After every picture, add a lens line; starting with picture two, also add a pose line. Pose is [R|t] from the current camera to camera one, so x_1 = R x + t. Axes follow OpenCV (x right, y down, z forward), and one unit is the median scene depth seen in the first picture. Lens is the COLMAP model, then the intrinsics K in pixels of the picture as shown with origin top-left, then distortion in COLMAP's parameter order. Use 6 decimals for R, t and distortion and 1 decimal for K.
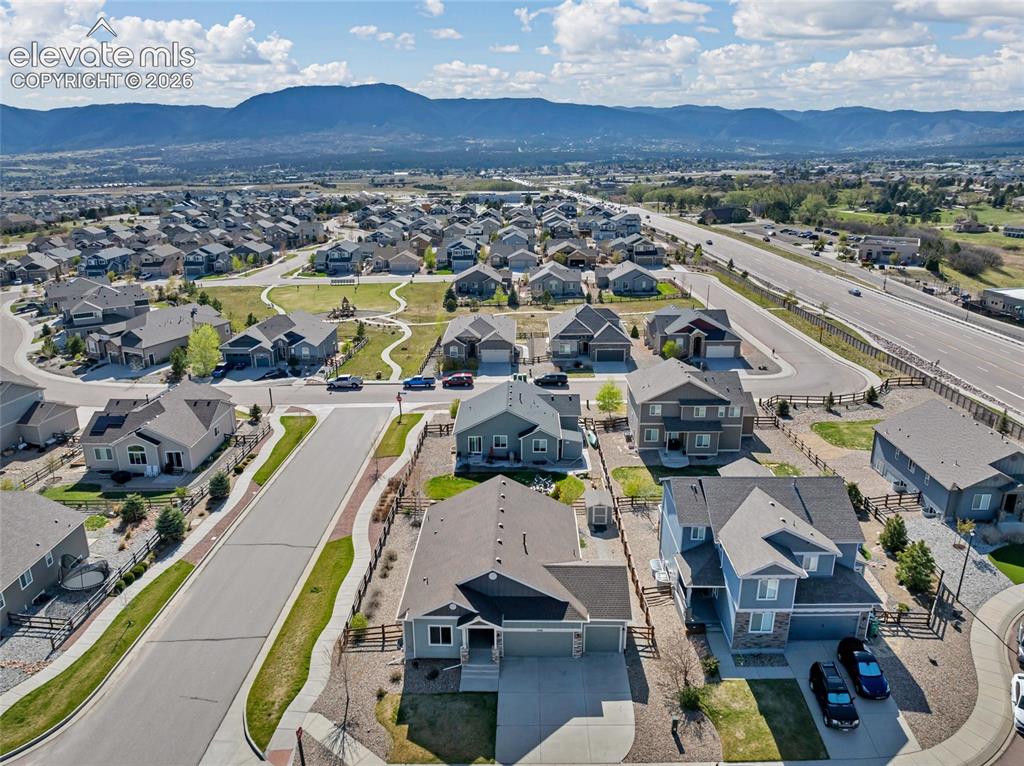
lens RADIAL K [[716.7, 0, 511.9], [0, 716.7, 339.5], [0, 0, 1]] dist [-0.036624, 0.003720]
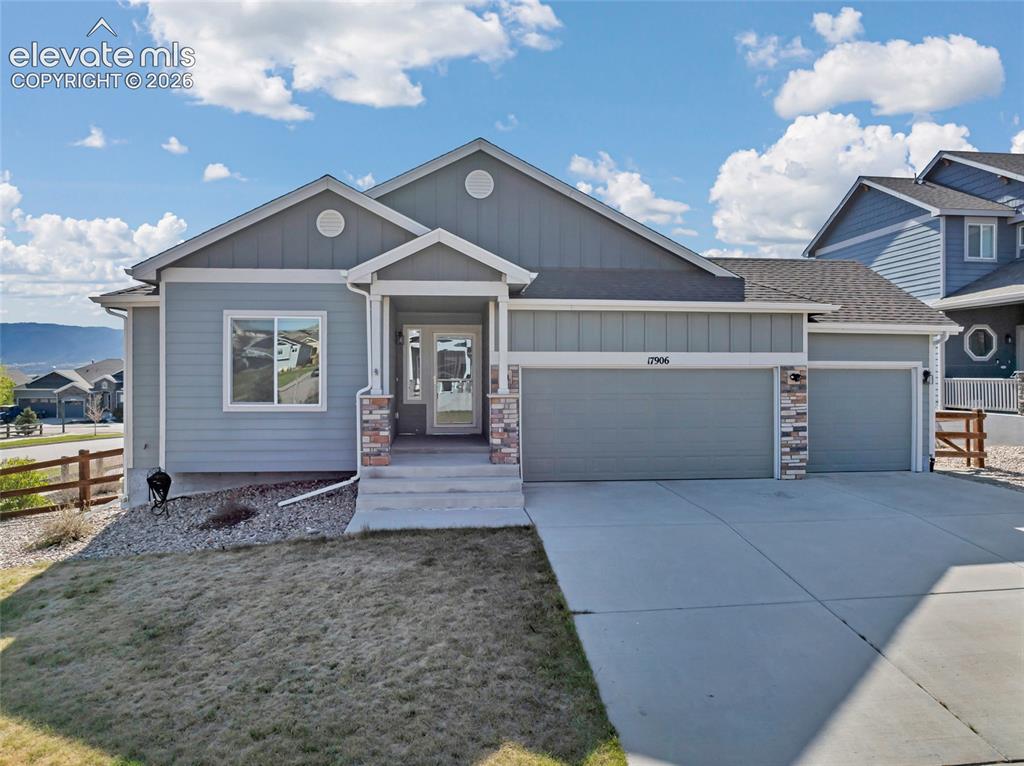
lens RADIAL K [[709.7, 0, 512.0], [0, 709.7, 383.0], [0, 0, 1]] dist [-0.034070, 0.001132]
pose [[0.991312, 0.005632, 0.131411, -0.031090], [0.027885, 0.967374, -0.251815, 0.292180], [-0.128542, 0.253292, 0.958812, 0.455627]]
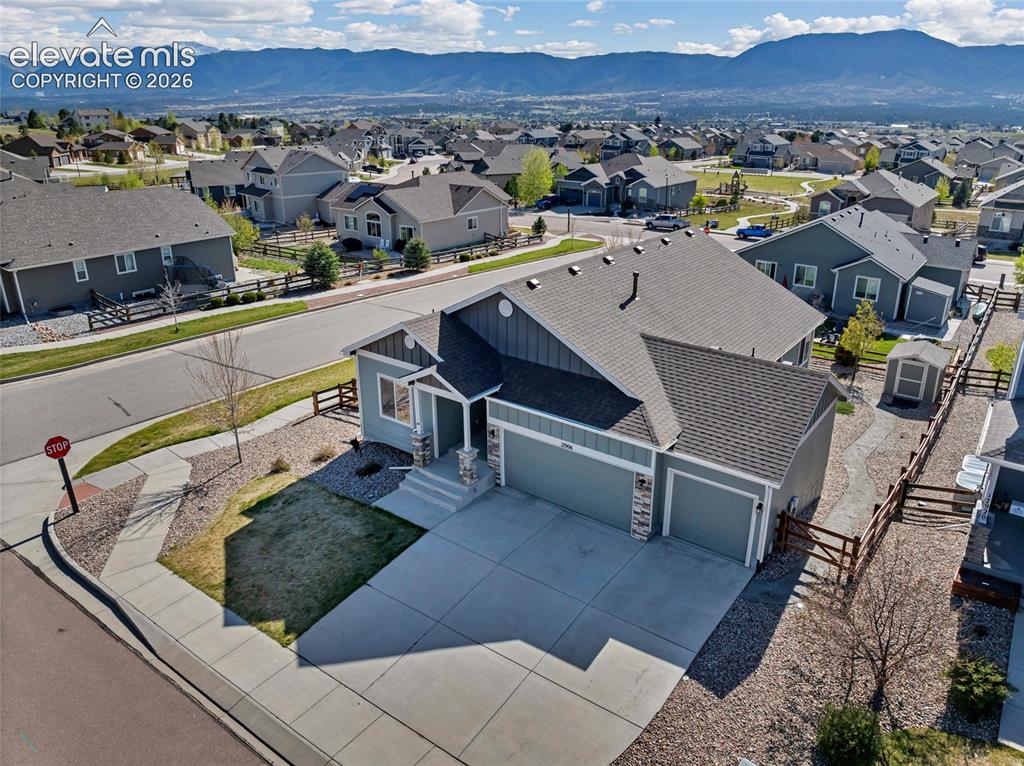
lens RADIAL K [[725.6, 0, 560.9], [0, 725.6, 358.9], [0, 0, 1]] dist [-0.031232, -0.003550]
pose [[0.834231, 0.204460, -0.512107, 0.152803], [-0.164905, 0.978720, 0.122123, 0.183114], [0.526179, -0.017430, 0.850195, 0.376145]]
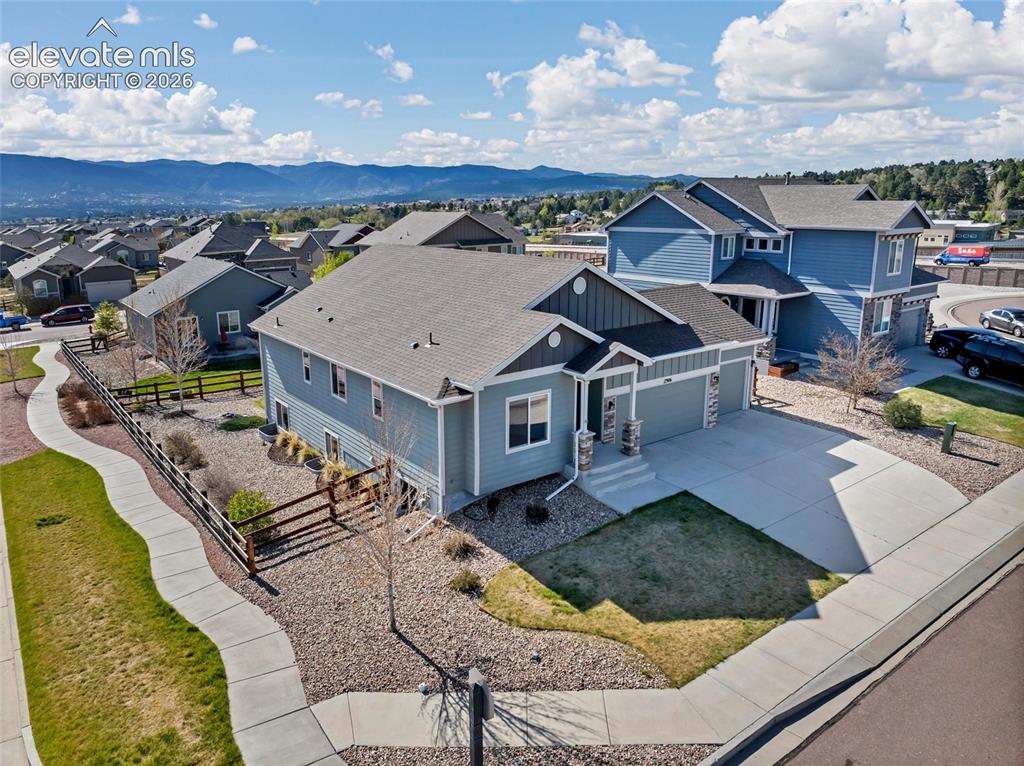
lens RADIAL K [[710.2, 0, 477.5], [0, 710.2, 381.0], [0, 0, 1]] dist [-0.054499, 0.035381]
pose [[0.802364, -0.150620, 0.577517, -0.219869], [0.161325, 0.986346, 0.033112, 0.223993], [-0.574619, 0.066600, 0.815707, 0.402833]]
